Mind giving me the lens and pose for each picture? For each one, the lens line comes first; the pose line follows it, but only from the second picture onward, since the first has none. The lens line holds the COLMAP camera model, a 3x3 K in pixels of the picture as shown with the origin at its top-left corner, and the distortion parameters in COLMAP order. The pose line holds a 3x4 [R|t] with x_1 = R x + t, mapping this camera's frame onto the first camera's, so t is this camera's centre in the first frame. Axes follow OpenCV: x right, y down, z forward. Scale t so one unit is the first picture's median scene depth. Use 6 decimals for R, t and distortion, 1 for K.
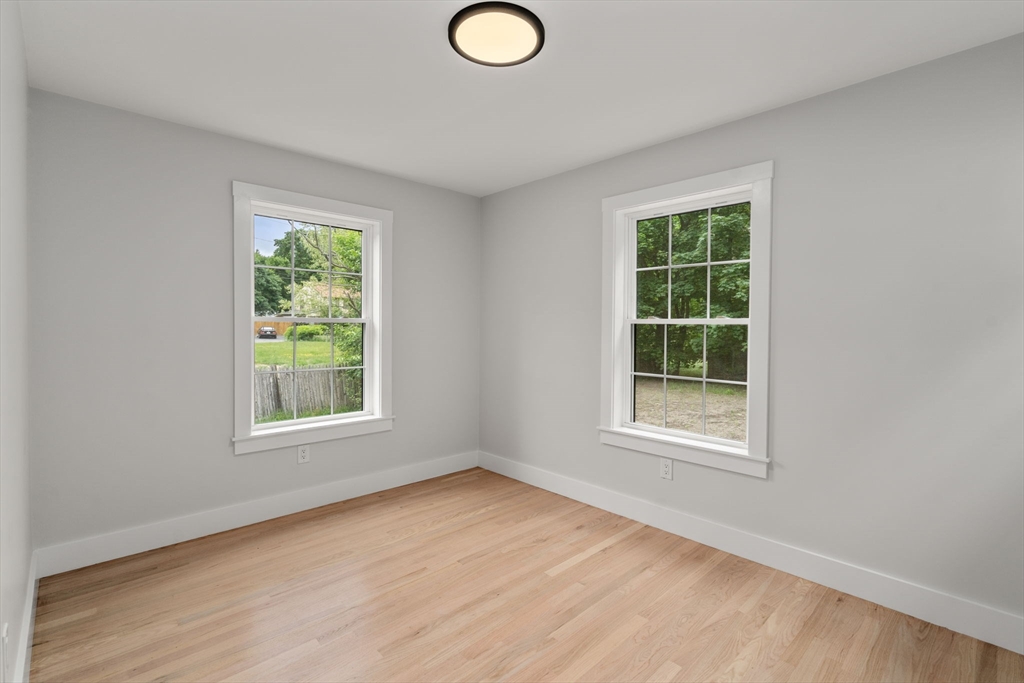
lens RADIAL K [[467.7, 0, 514.9], [0, 467.7, 350.6], [0, 0, 1]] dist [-0.004381, -0.000345]
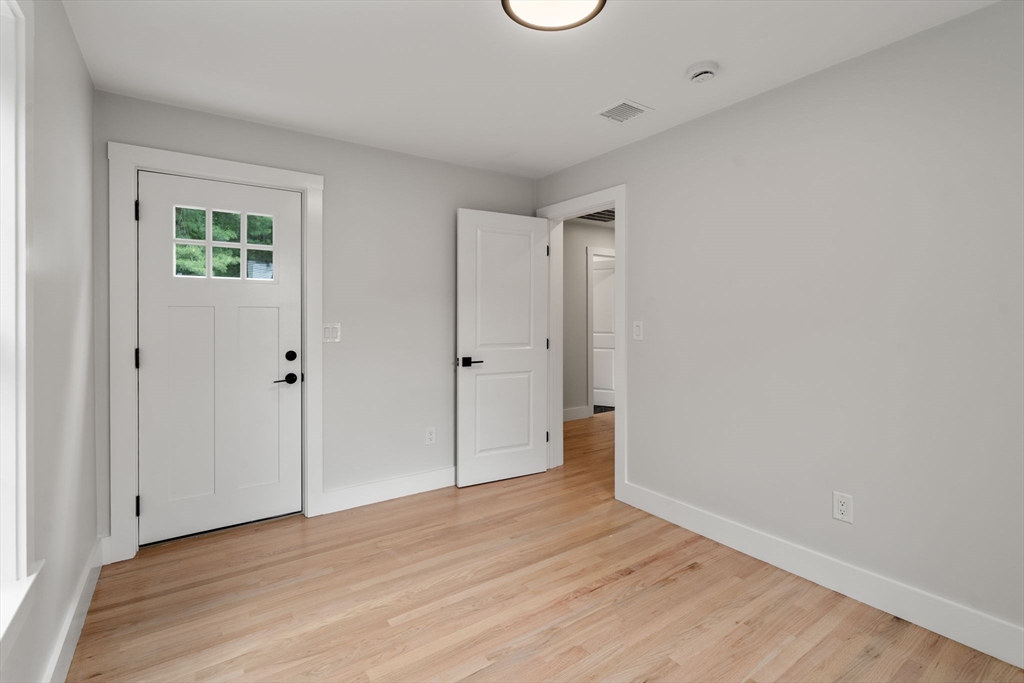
lens RADIAL K [[479.8, 0, 523.0], [0, 479.8, 322.8], [0, 0, 1]] dist [-0.001475, 0.000217]
pose [[-0.990664, -0.005644, 0.136213, -0.112305], [0.002732, 0.998120, 0.061222, -0.098072], [-0.136302, 0.061023, -0.988786, 1.961076]]
